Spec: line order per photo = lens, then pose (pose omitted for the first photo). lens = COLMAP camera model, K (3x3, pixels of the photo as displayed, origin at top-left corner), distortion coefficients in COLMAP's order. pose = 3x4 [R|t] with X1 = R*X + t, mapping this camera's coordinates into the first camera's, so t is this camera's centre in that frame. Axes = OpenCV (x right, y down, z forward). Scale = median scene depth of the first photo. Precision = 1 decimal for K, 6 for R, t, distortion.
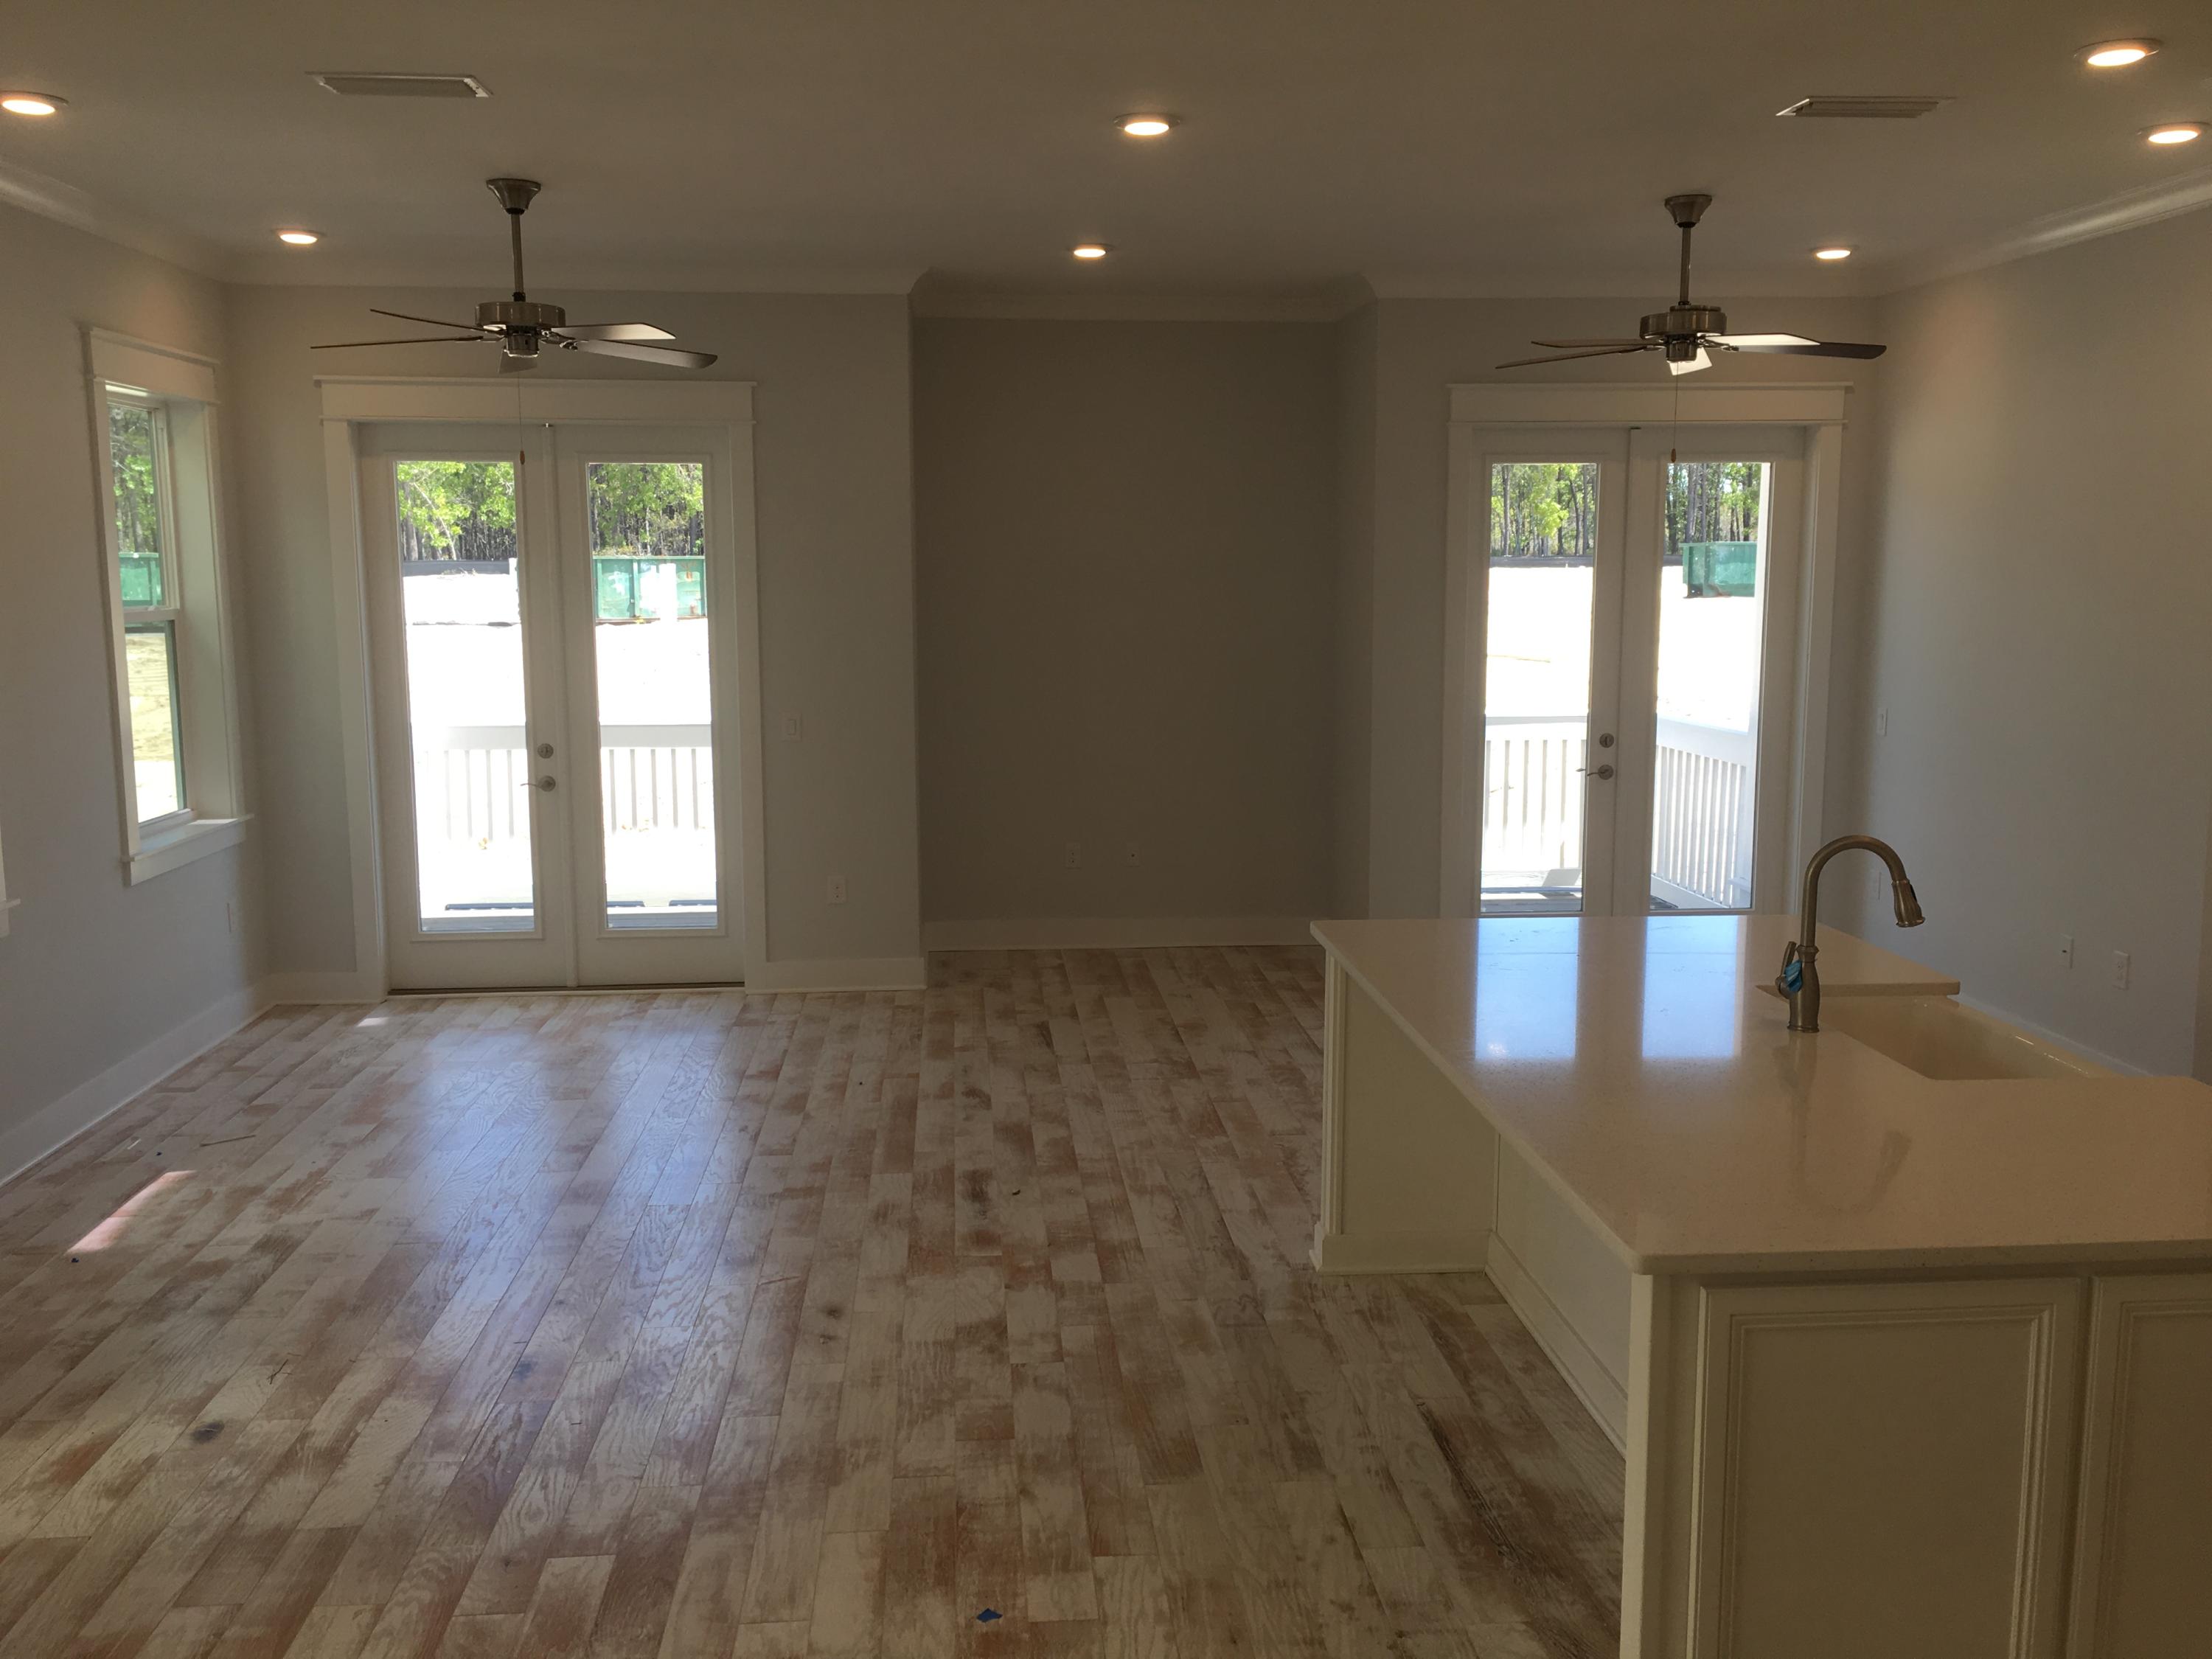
lens RADIAL K [[1883.8, 0, 1085.8], [0, 1883.8, 839.7], [0, 0, 1]] dist [0.057856, -0.063854]
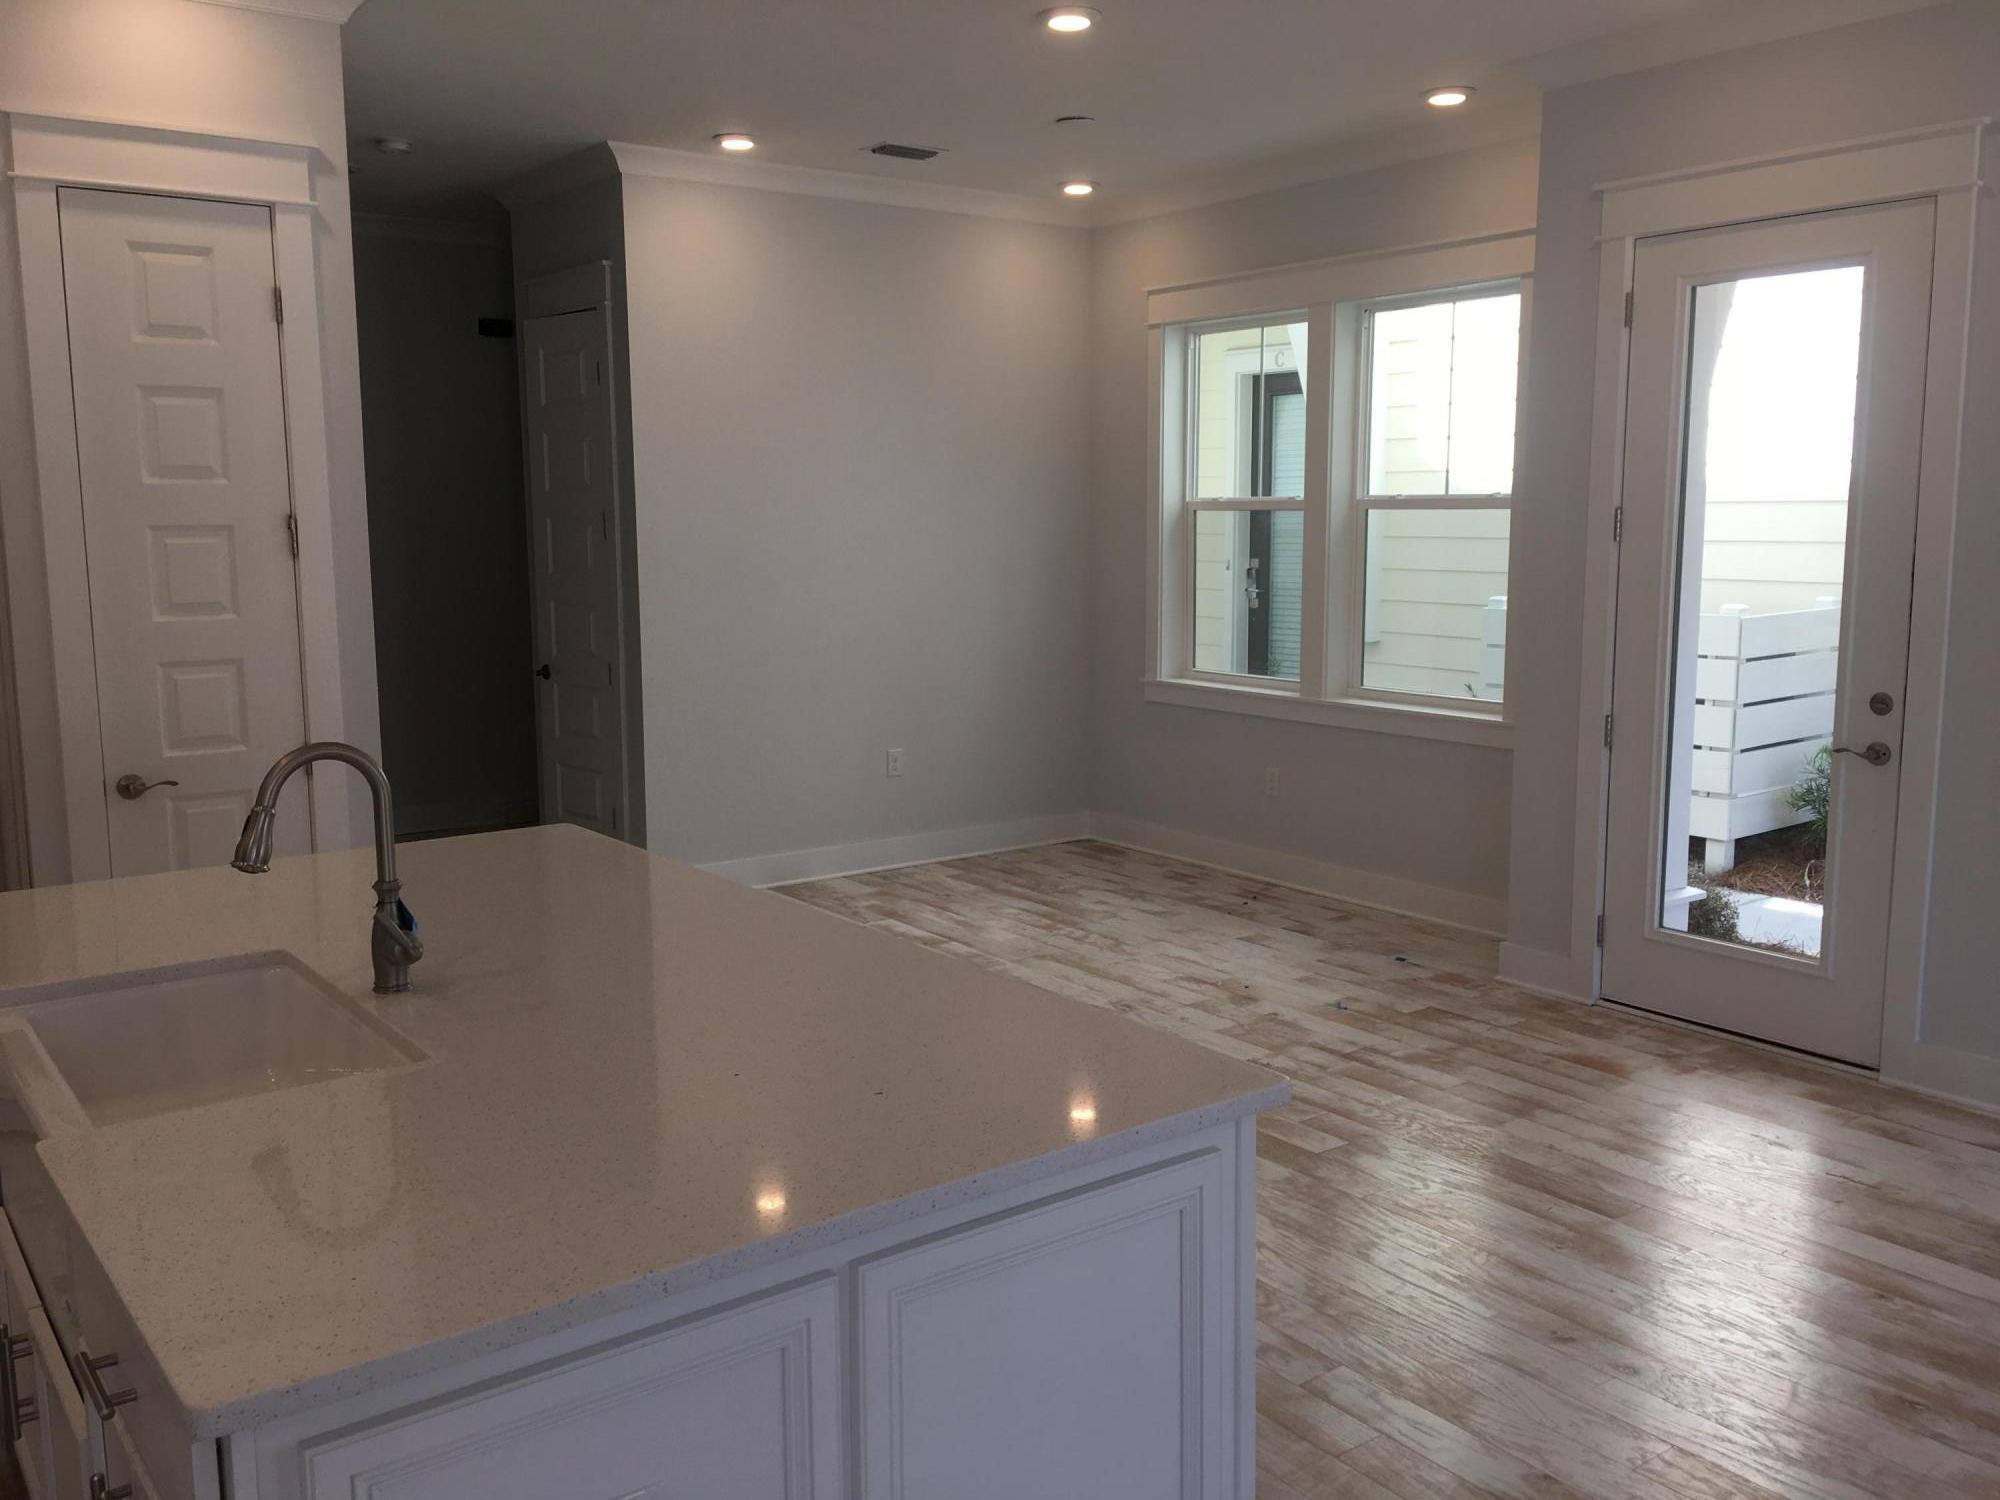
lens RADIAL K [[1703.3, 0, 996.2], [0, 1703.3, 746.8], [0, 0, 1]] dist [0.057856, -0.063854]
pose [[-0.850129, 0.076883, -0.520932, 0.333105], [-0.068595, 0.964685, 0.254319, -0.118838], [0.522088, 0.251937, -0.814833, 1.063559]]
